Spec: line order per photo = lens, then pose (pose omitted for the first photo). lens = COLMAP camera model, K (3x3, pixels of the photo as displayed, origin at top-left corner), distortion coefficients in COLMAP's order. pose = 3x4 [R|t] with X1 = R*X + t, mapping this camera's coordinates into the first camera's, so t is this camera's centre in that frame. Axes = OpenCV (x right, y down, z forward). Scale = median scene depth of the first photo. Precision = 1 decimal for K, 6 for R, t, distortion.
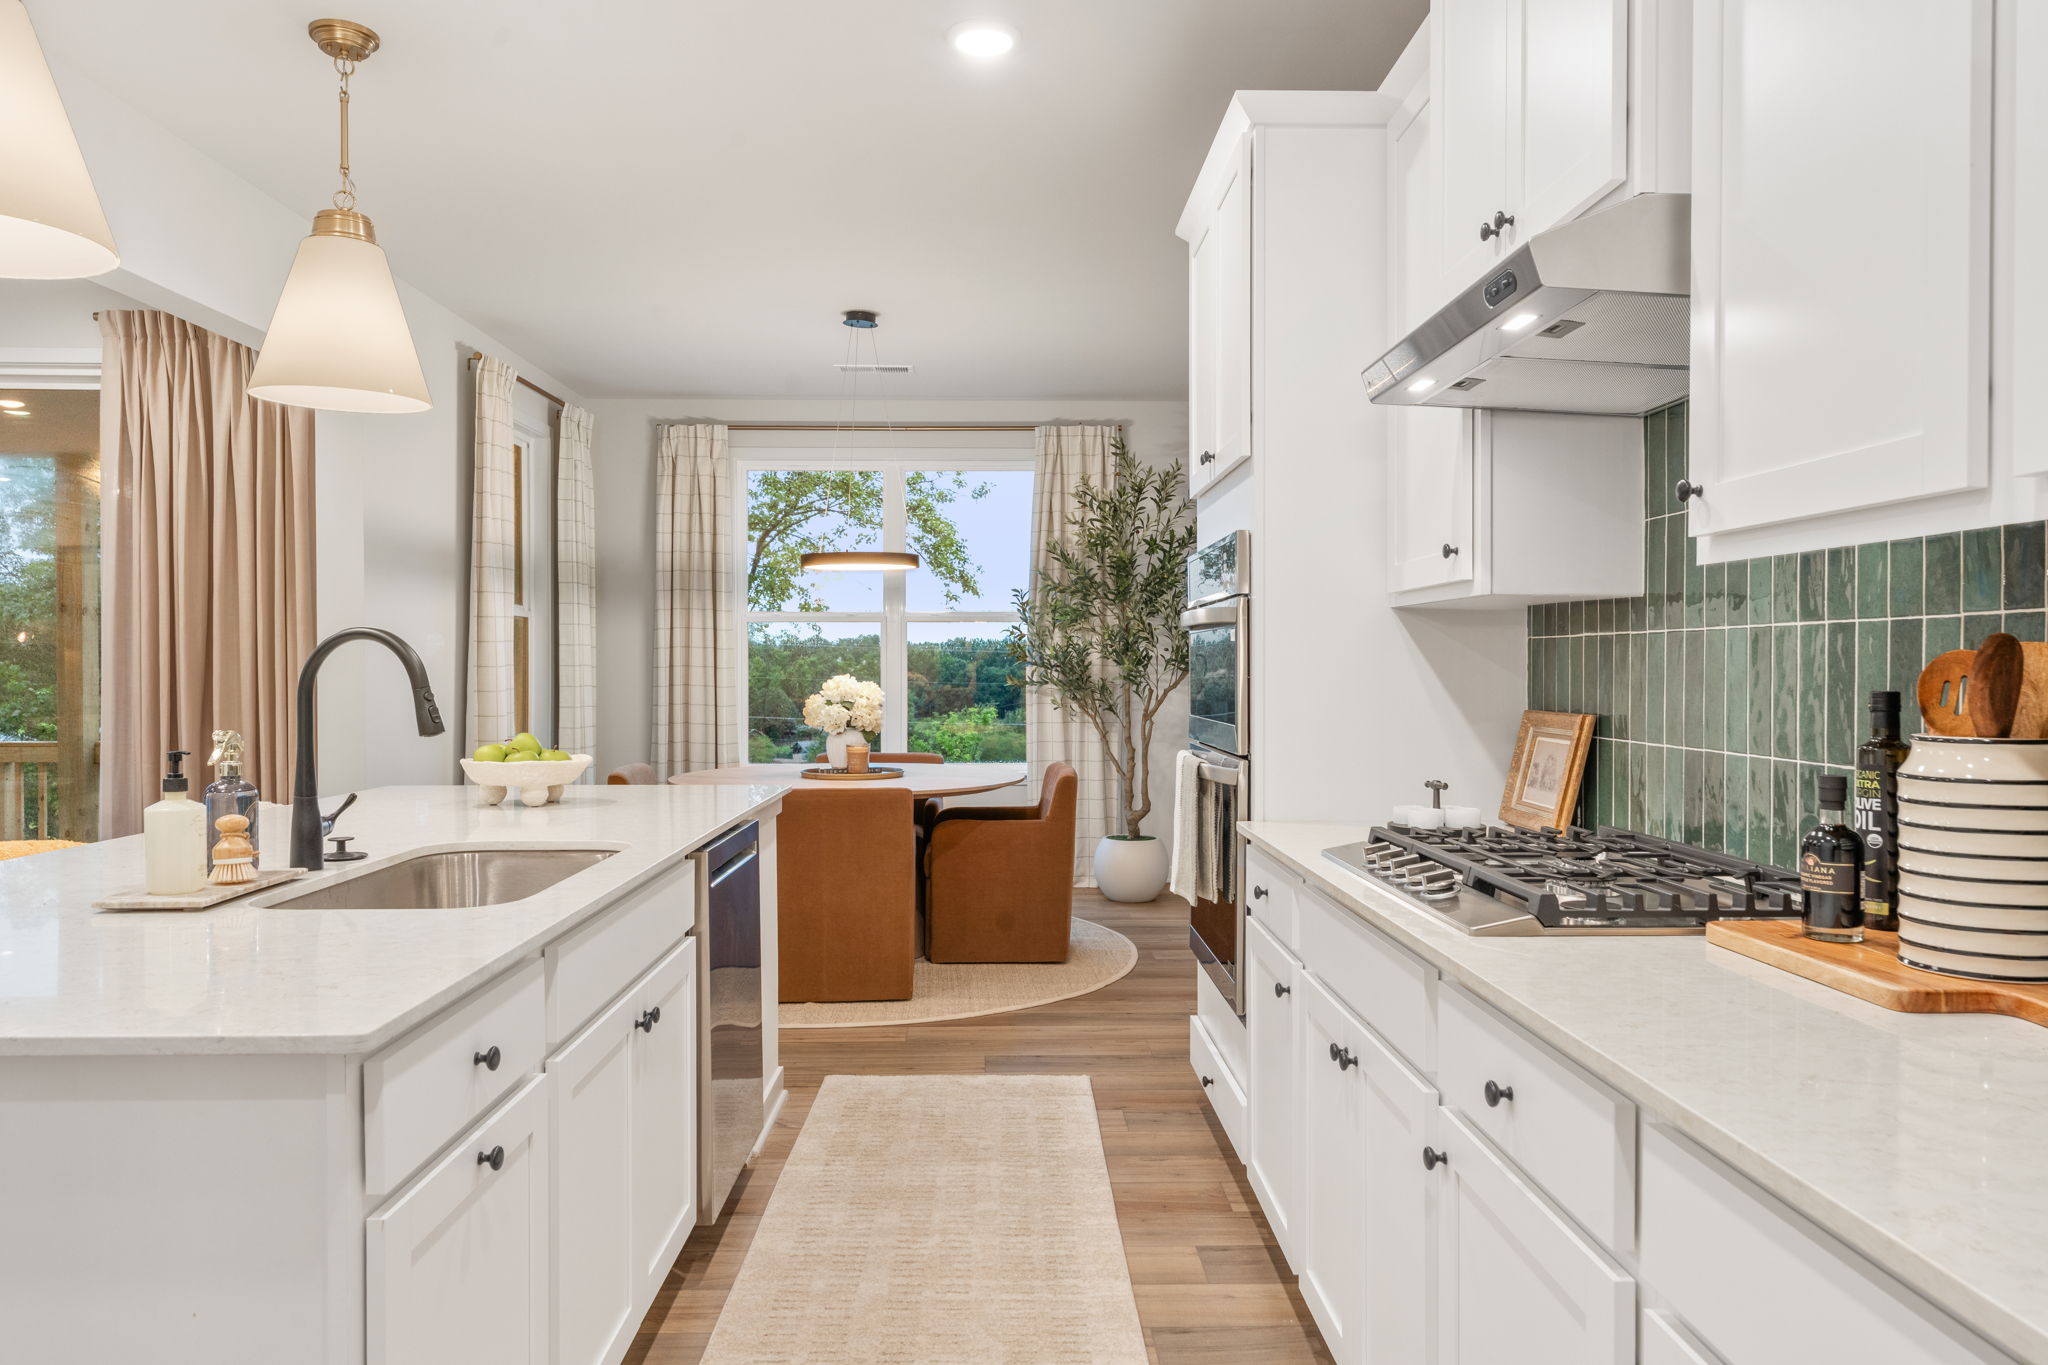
lens RADIAL K [[1411.6, 0, 1024.0], [0, 1411.6, 682.5], [0, 0, 1]] dist [-0.001722, -0.000486]
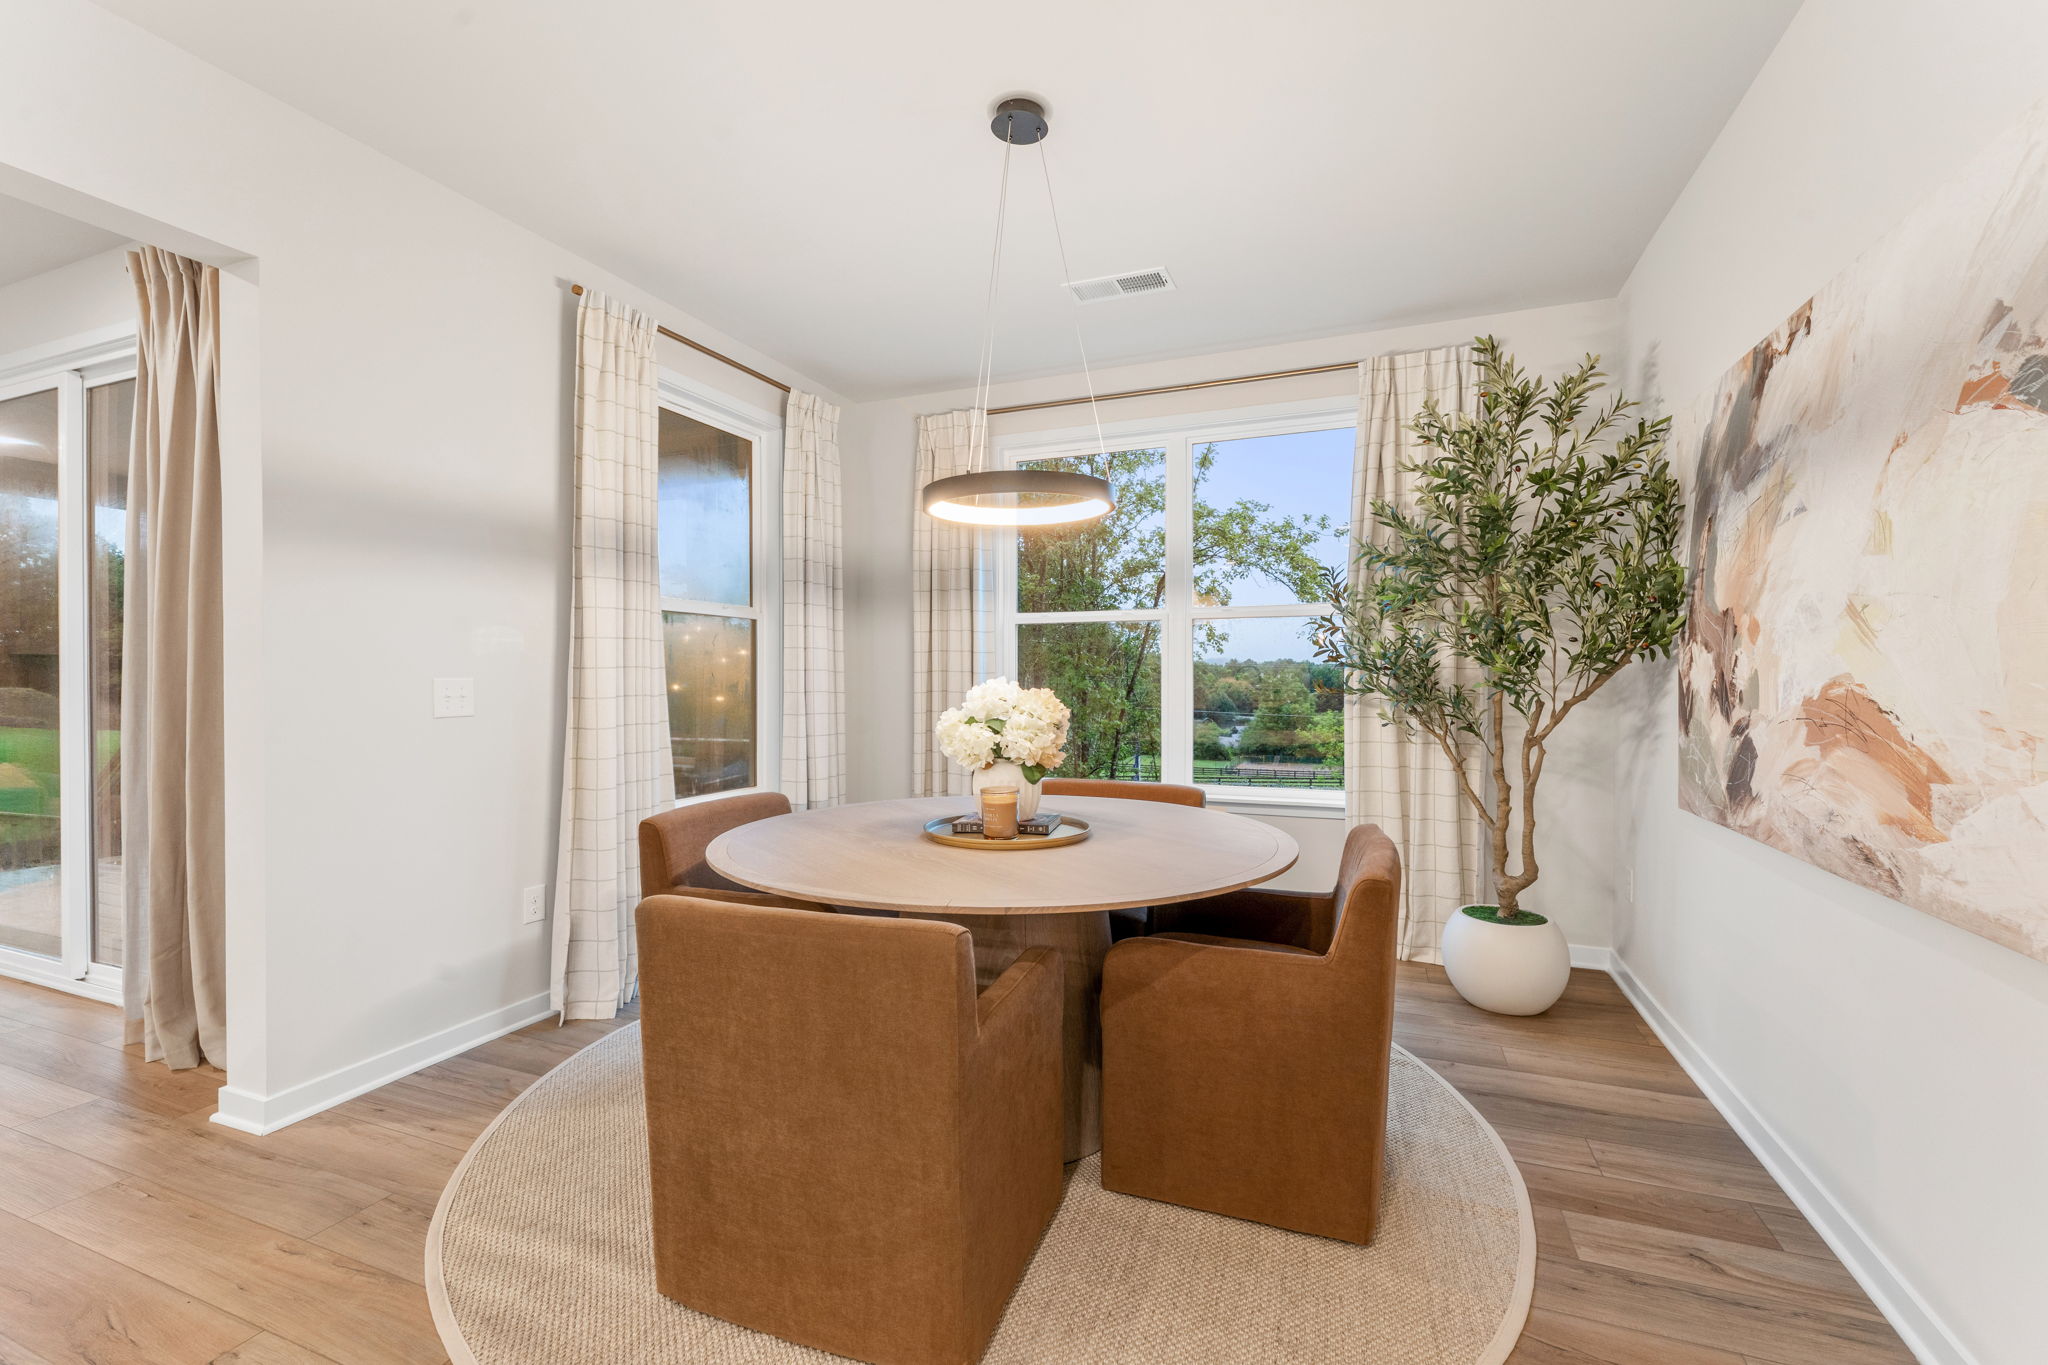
lens RADIAL K [[820.7, 0, 975.8], [0, 820.7, 688.2], [0, 0, 1]] dist [-0.001065, 0.000053]
pose [[0.888667, 0.003365, -0.458540, 0.030018], [-0.003612, 0.999993, 0.000338, -0.000582], [0.458538, 0.001356, 0.888674, 0.527039]]
